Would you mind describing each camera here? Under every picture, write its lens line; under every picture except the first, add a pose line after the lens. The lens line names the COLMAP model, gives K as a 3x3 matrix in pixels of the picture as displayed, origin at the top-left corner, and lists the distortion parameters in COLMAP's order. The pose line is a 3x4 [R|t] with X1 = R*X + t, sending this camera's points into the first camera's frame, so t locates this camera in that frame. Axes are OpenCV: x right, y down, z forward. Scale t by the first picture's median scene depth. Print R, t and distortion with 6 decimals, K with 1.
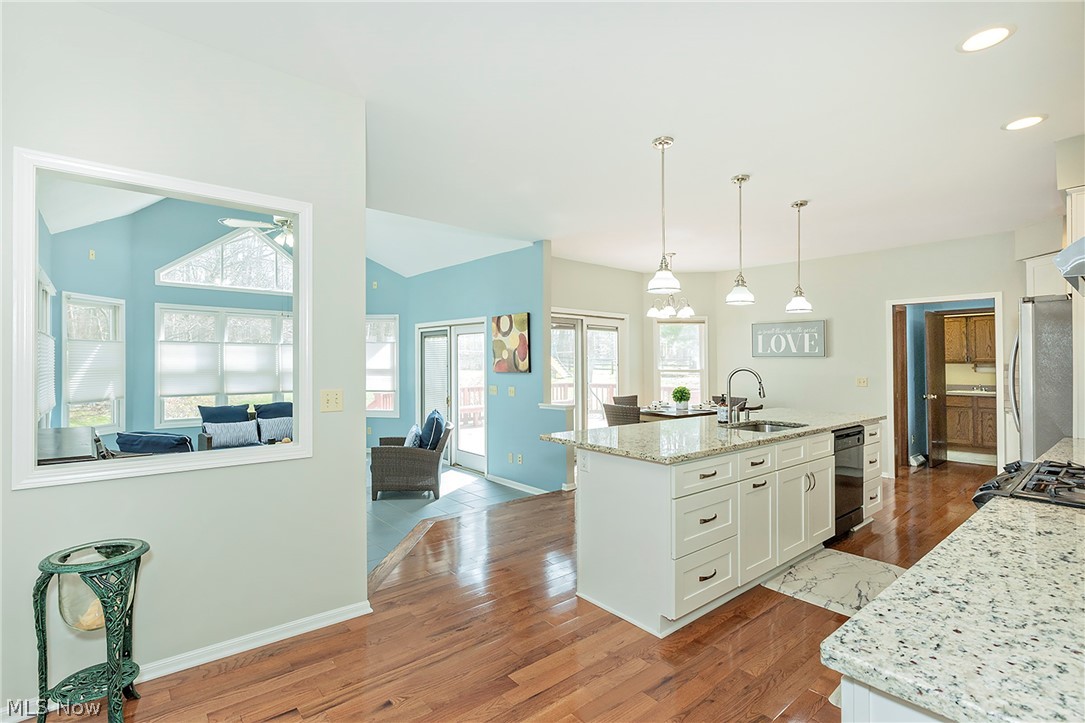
lens RADIAL K [[532.5, 0, 546.5], [0, 532.5, 357.6], [0, 0, 1]] dist [-0.005738, 0.001220]
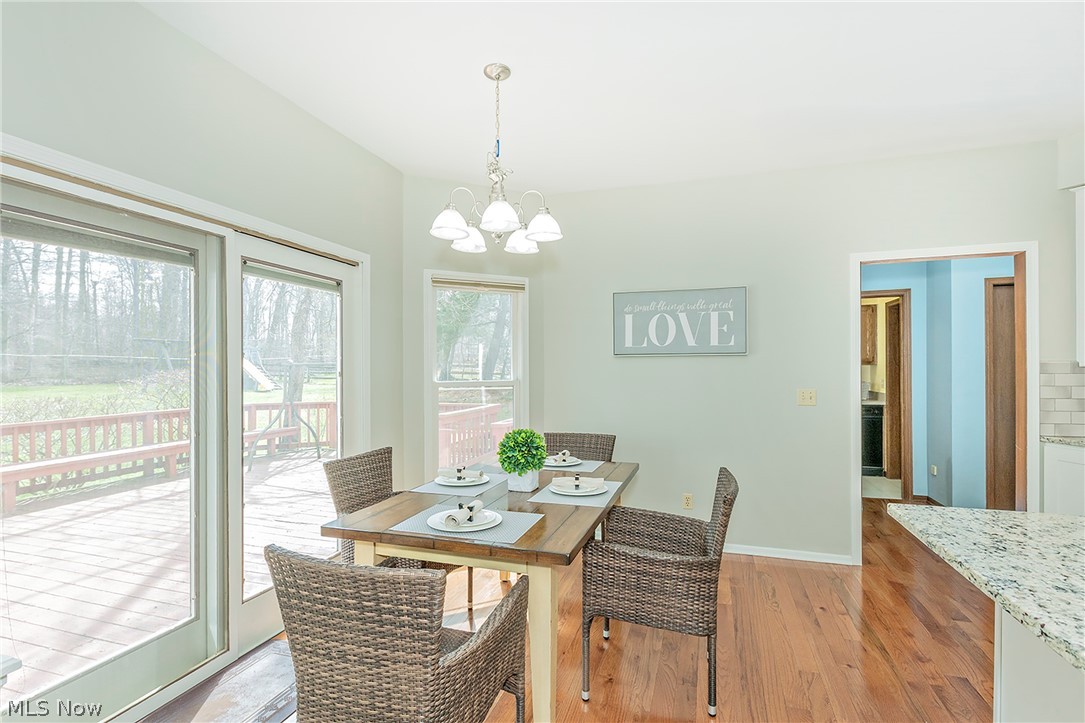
lens RADIAL K [[508.4, 0, 563.4], [0, 508.4, 352.9], [0, 0, 1]] dist [0.006070, -0.000349]
pose [[0.859198, 0.004366, 0.511625, 0.096600], [0.007082, 0.999766, -0.020425, 0.008045], [-0.511595, 0.021172, 0.858966, 0.695304]]
